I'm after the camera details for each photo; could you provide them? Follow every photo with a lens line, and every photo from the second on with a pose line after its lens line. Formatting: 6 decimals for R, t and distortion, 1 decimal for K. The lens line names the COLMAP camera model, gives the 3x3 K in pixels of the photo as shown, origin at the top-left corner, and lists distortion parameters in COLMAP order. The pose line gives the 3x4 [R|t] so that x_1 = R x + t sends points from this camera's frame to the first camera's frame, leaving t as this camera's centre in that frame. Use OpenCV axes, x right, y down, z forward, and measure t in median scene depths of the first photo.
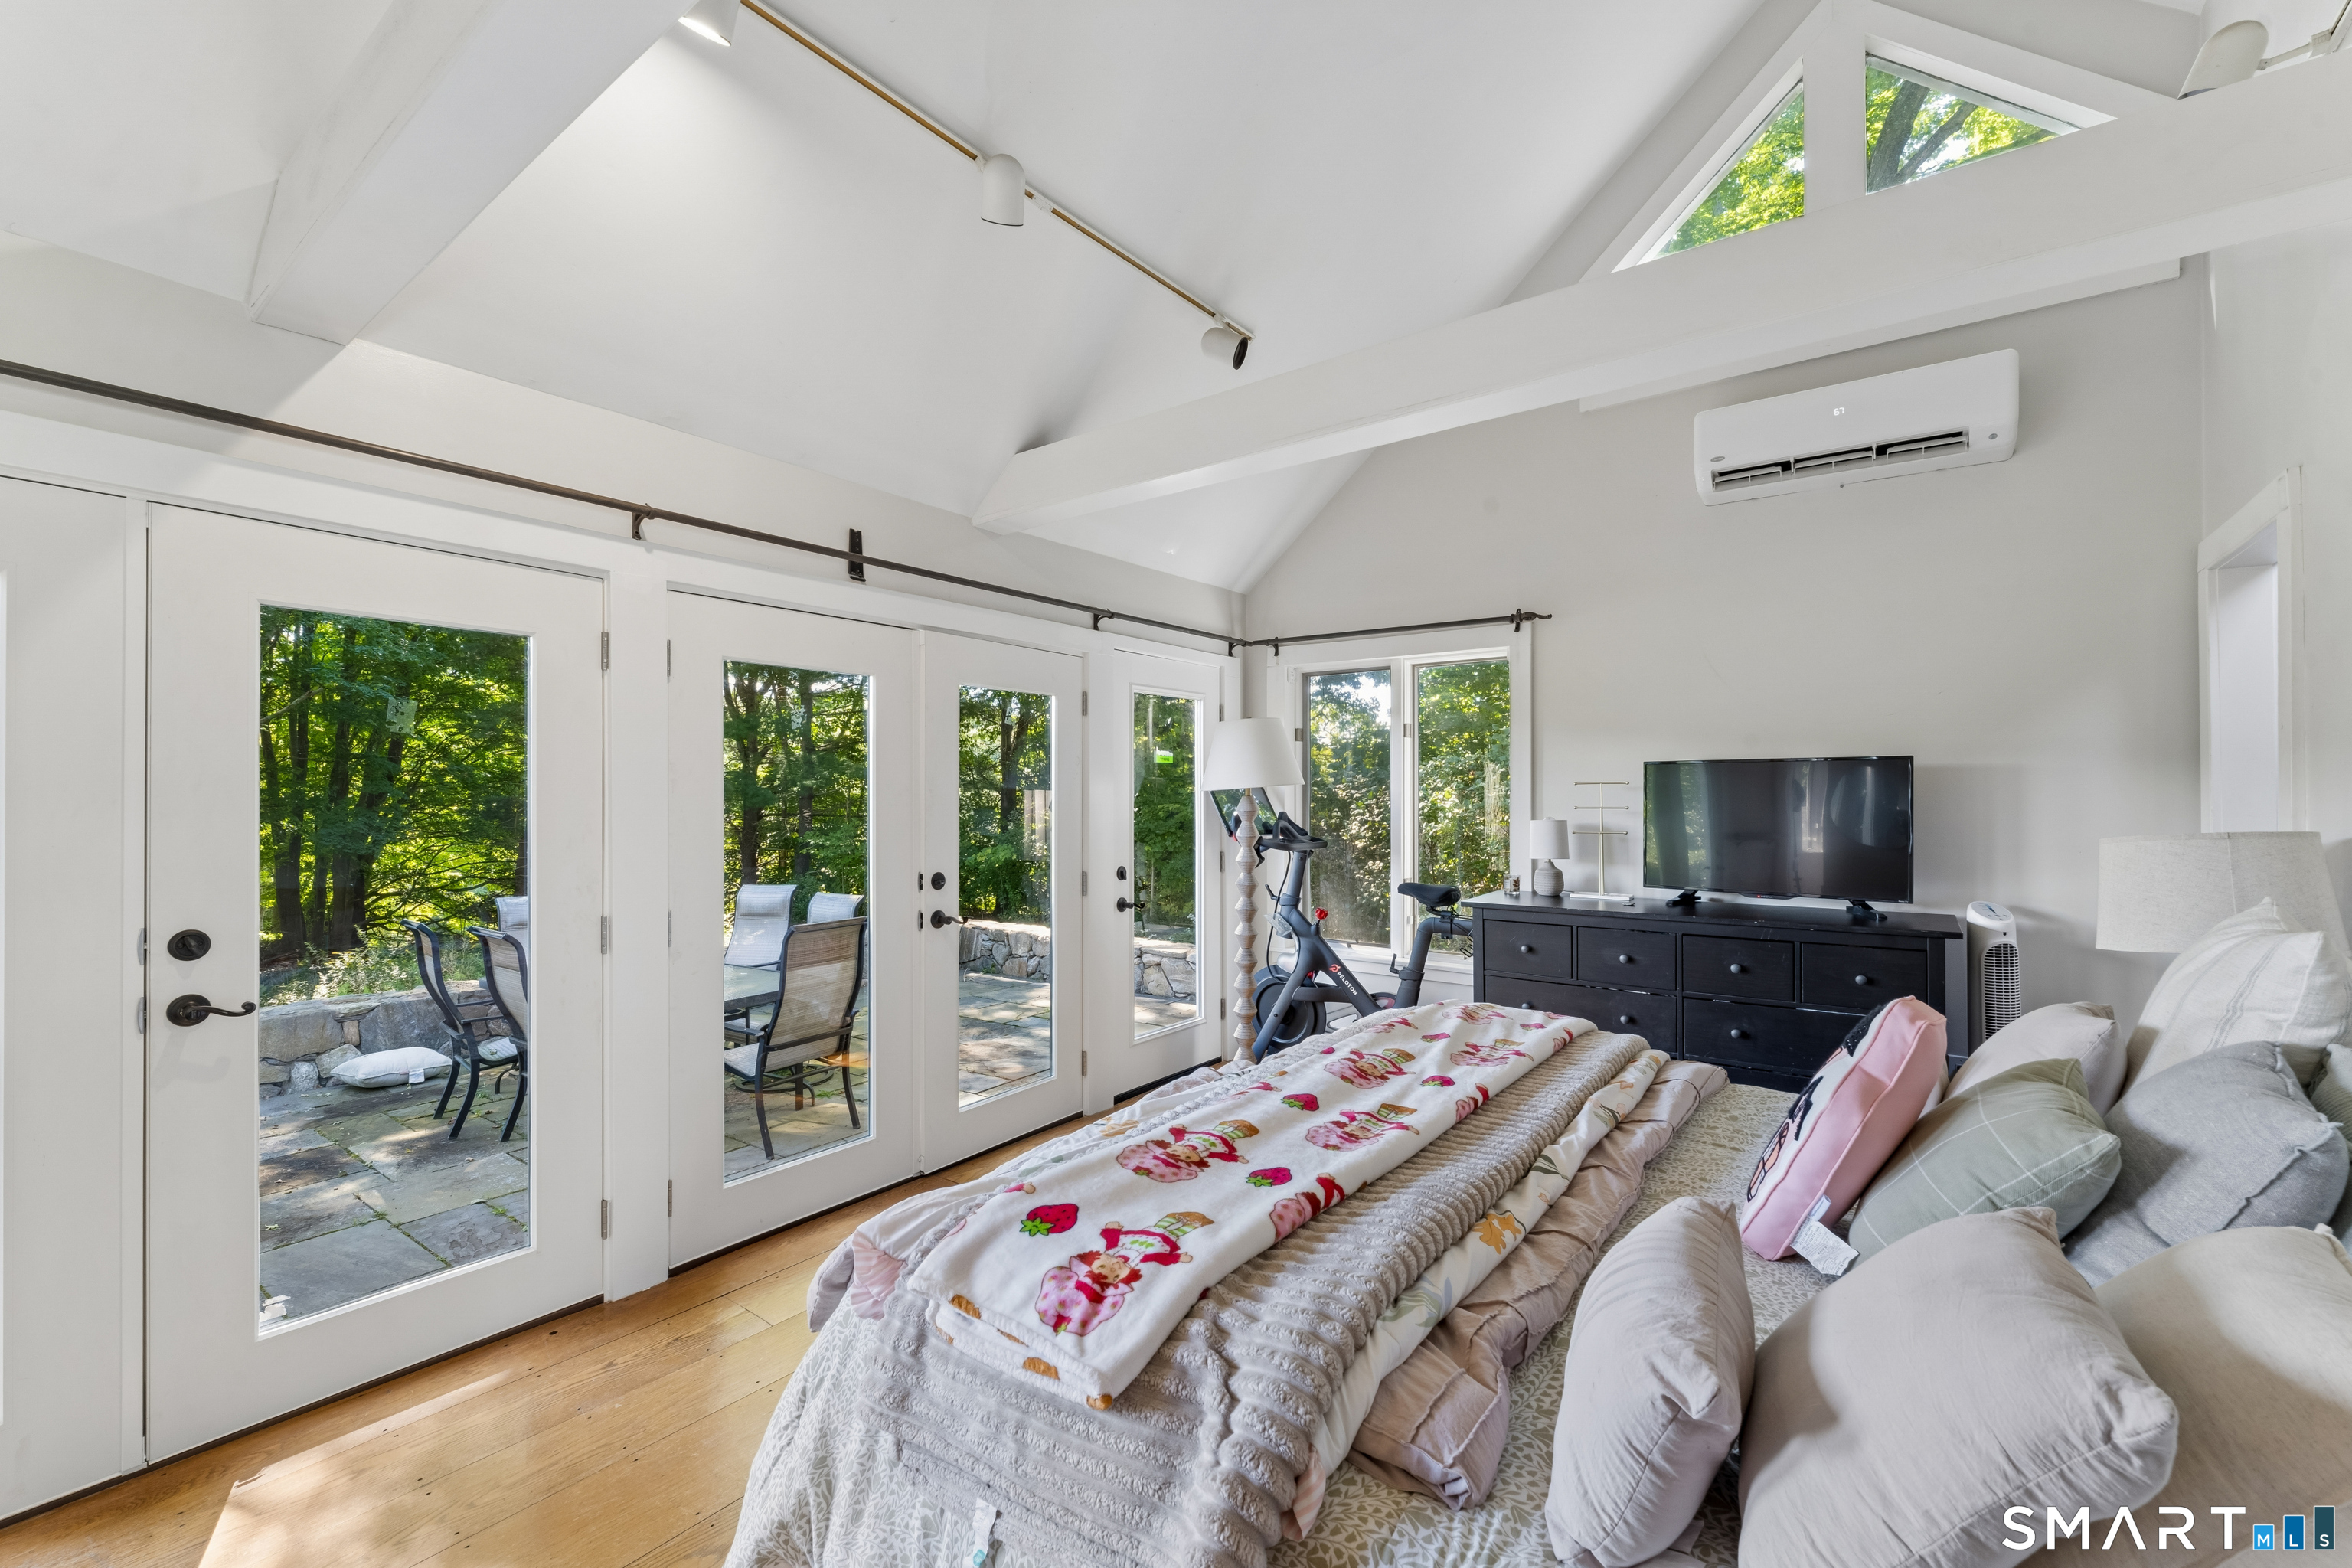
lens RADIAL K [[987.4, 0, 1177.3], [0, 987.4, 782.0], [0, 0, 1]] dist [0.002477, 0.000077]
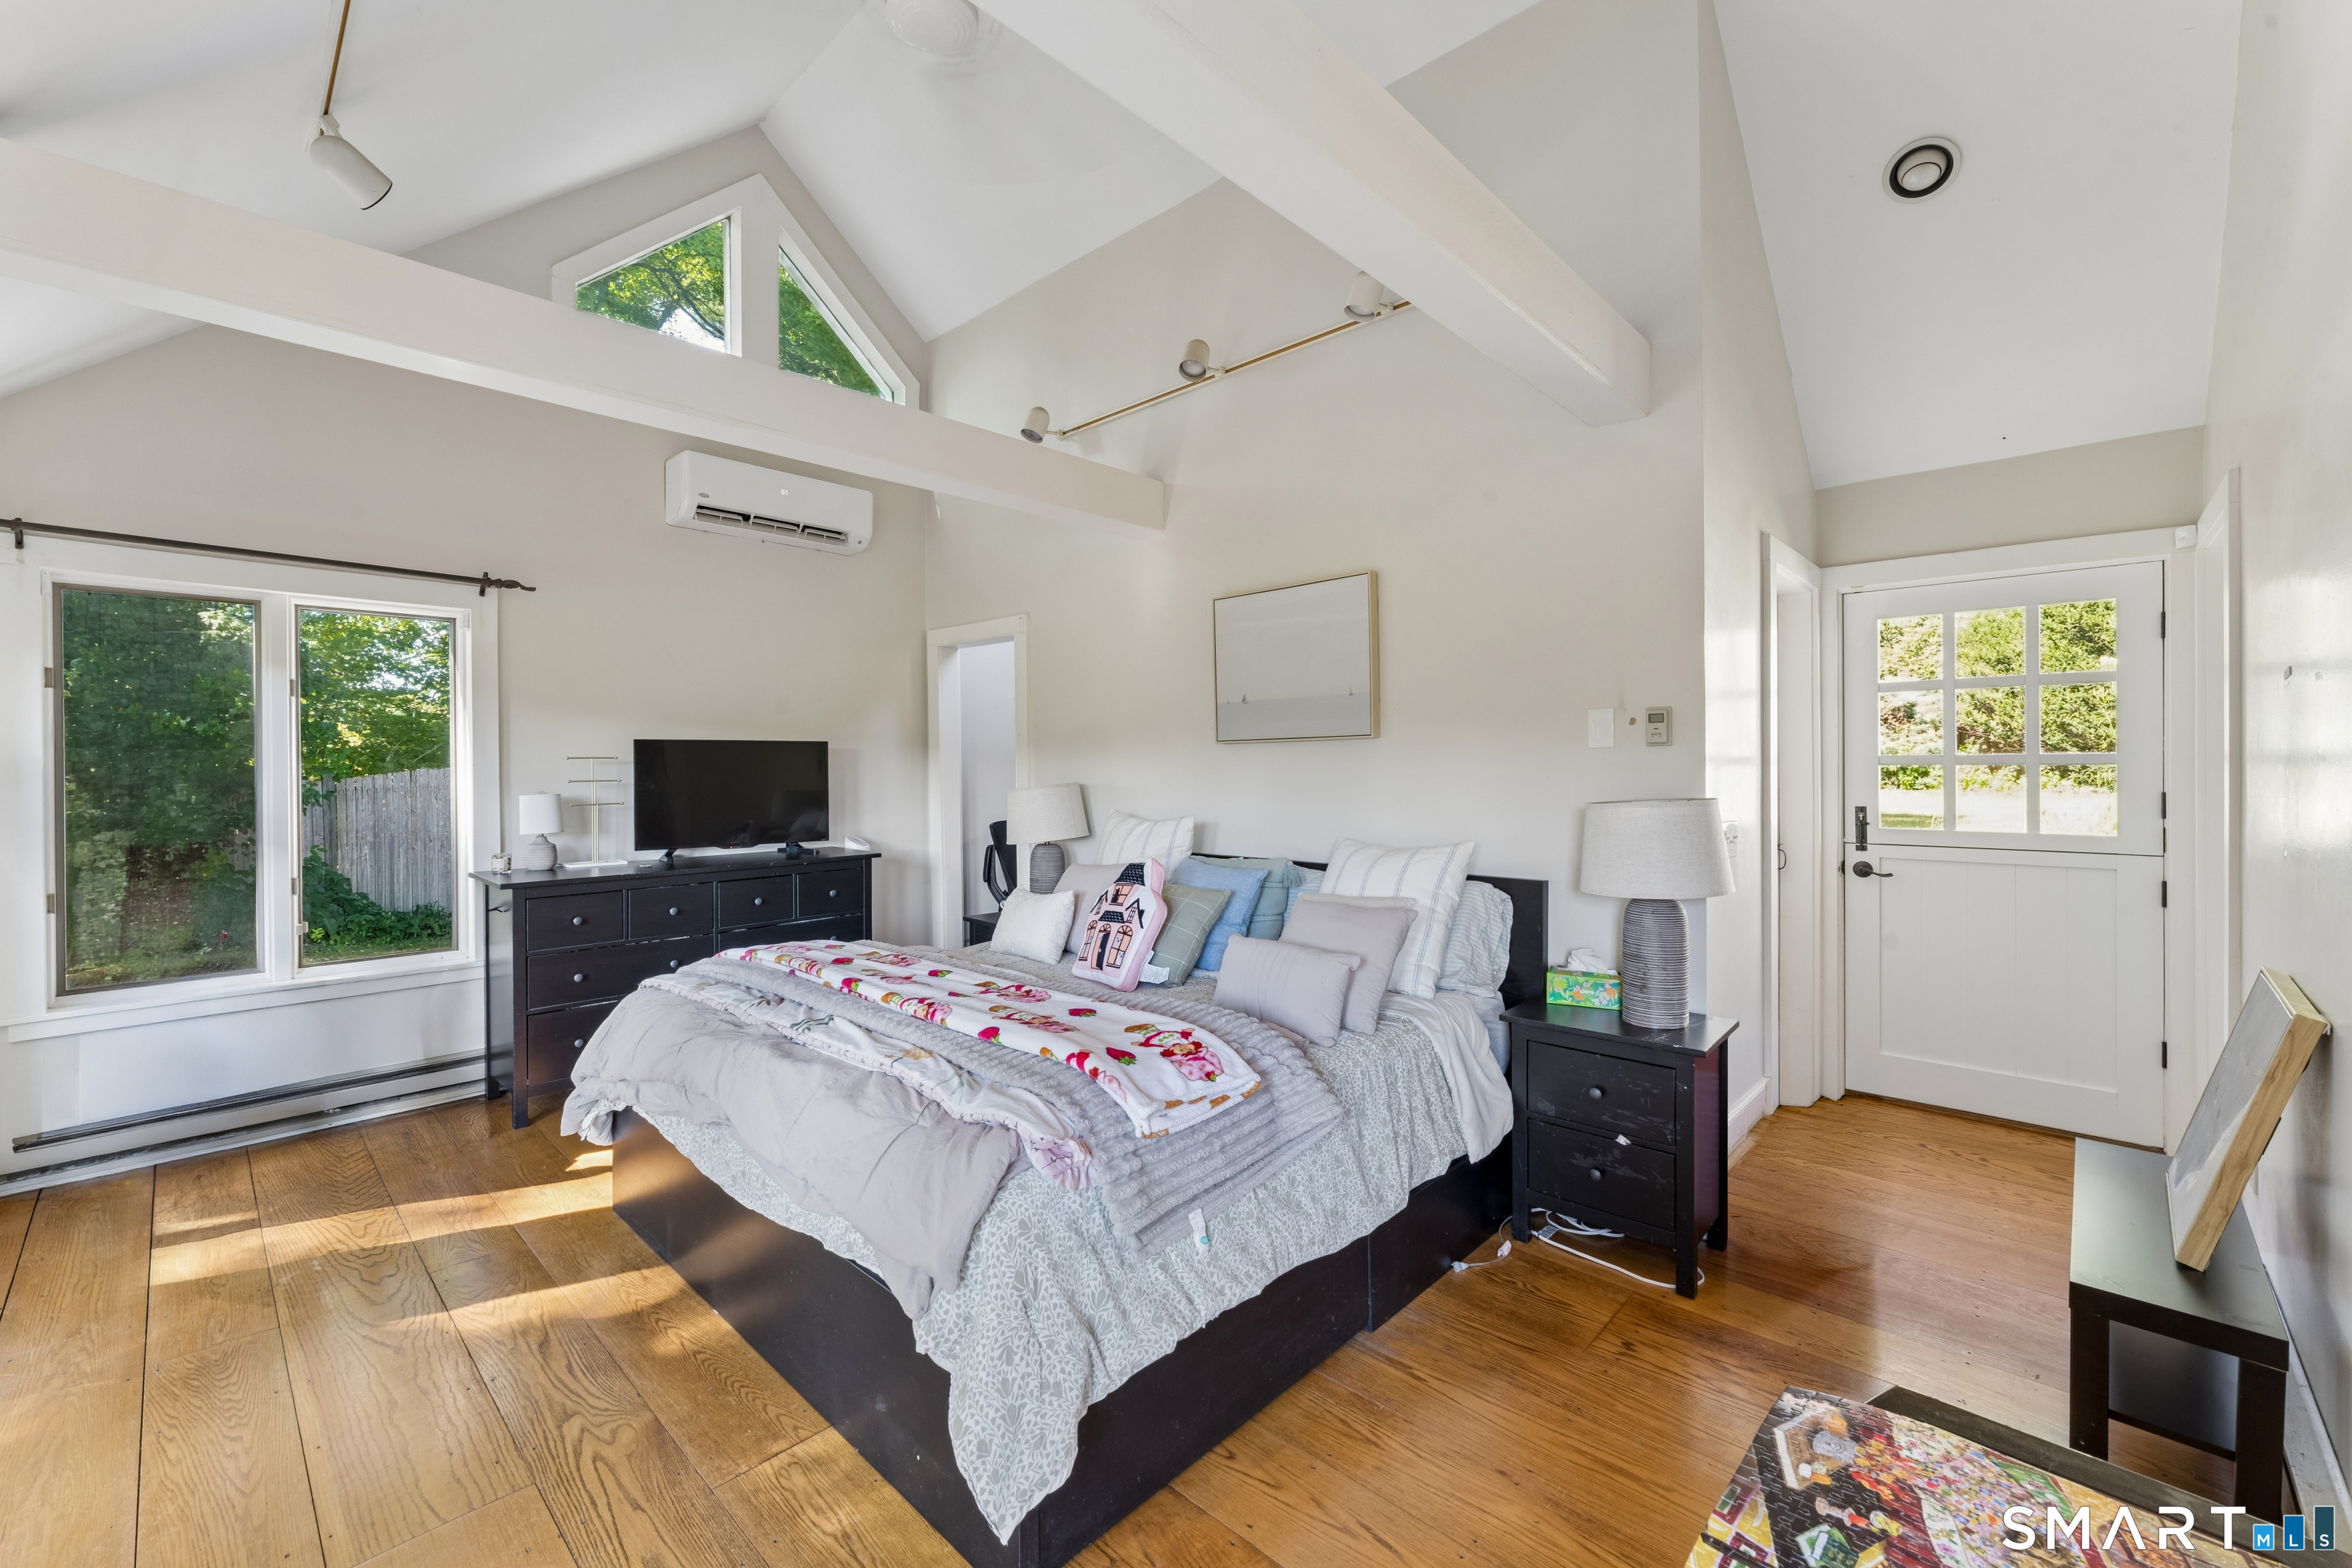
lens RADIAL K [[955.0, 0, 1161.3], [0, 955.0, 775.4], [0, 0, 1]] dist [0.000666, -0.000028]
pose [[0.125043, -0.008297, 0.992117, -0.549954], [-0.008638, 0.999918, 0.009451, 0.005264], [-0.992114, -0.009751, 0.124961, 0.277417]]
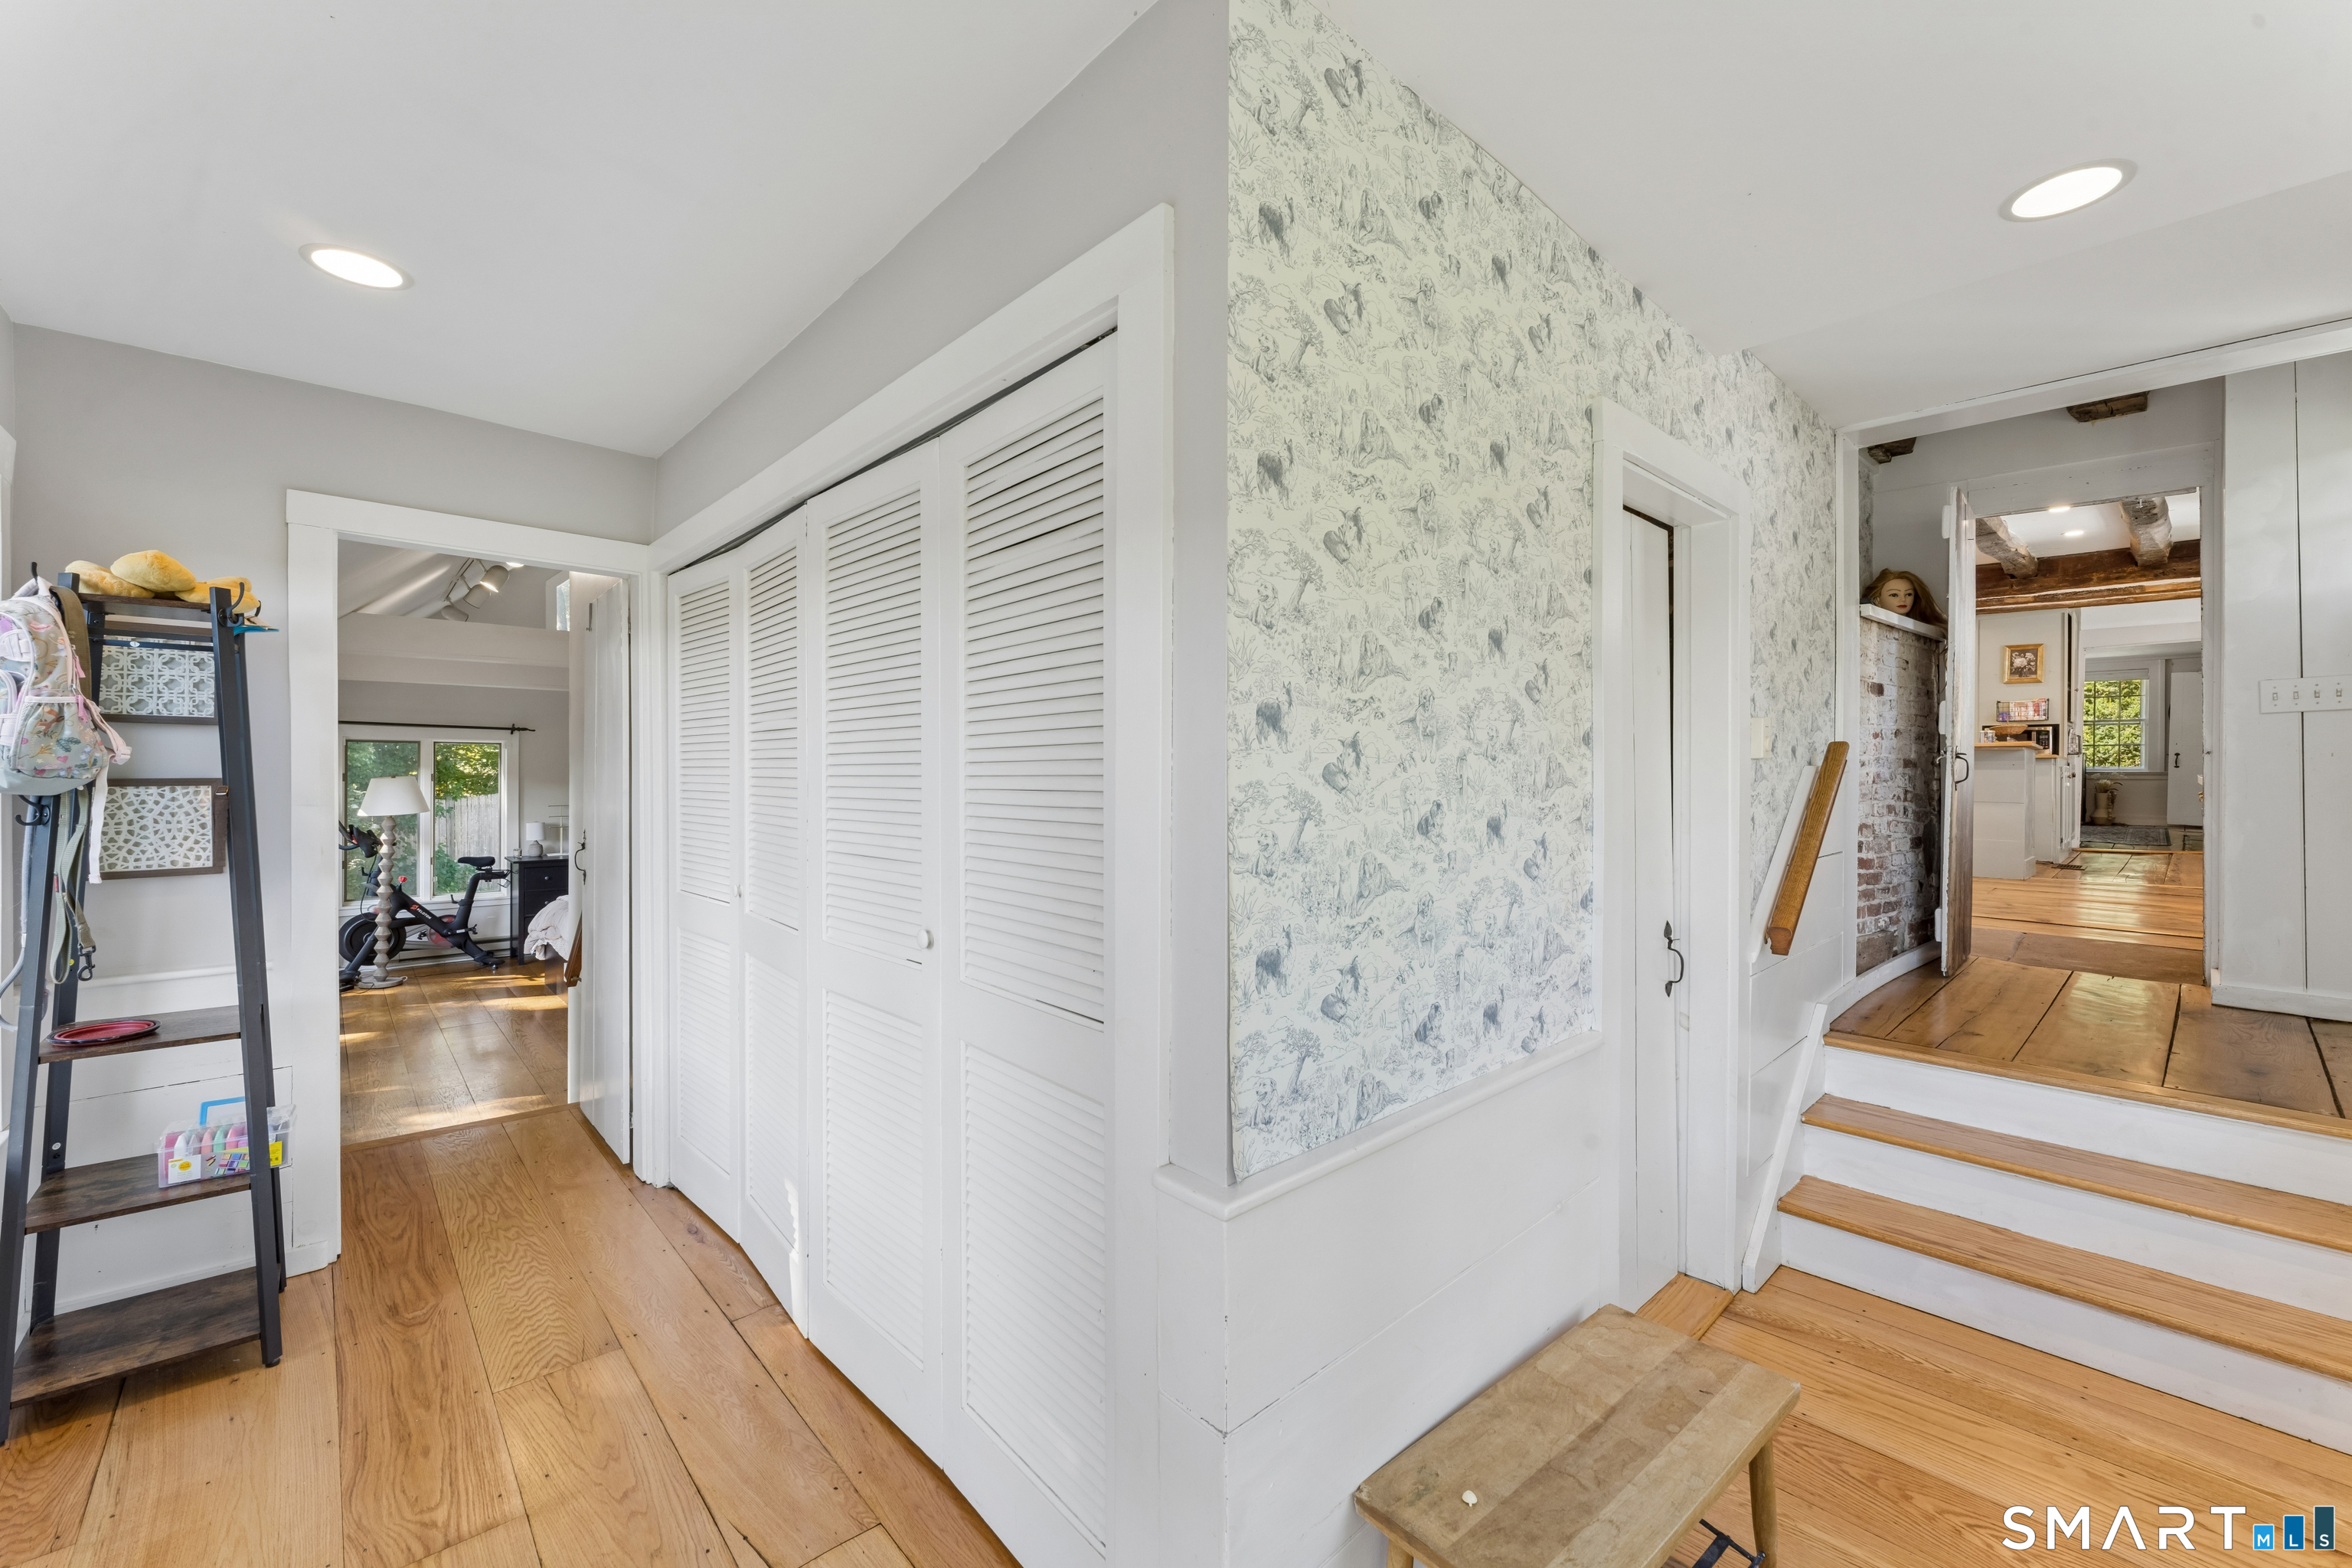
lens RADIAL K [[955.0, 0, 1190.7], [0, 955.0, 775.3], [0, 0, 1]] dist [0.000666, -0.000028]
pose [[0.184920, -0.001417, 0.982753, -1.604213], [-0.015439, 0.999871, 0.004347, -0.109917], [-0.982632, -0.015976, 0.184875, -0.928754]]
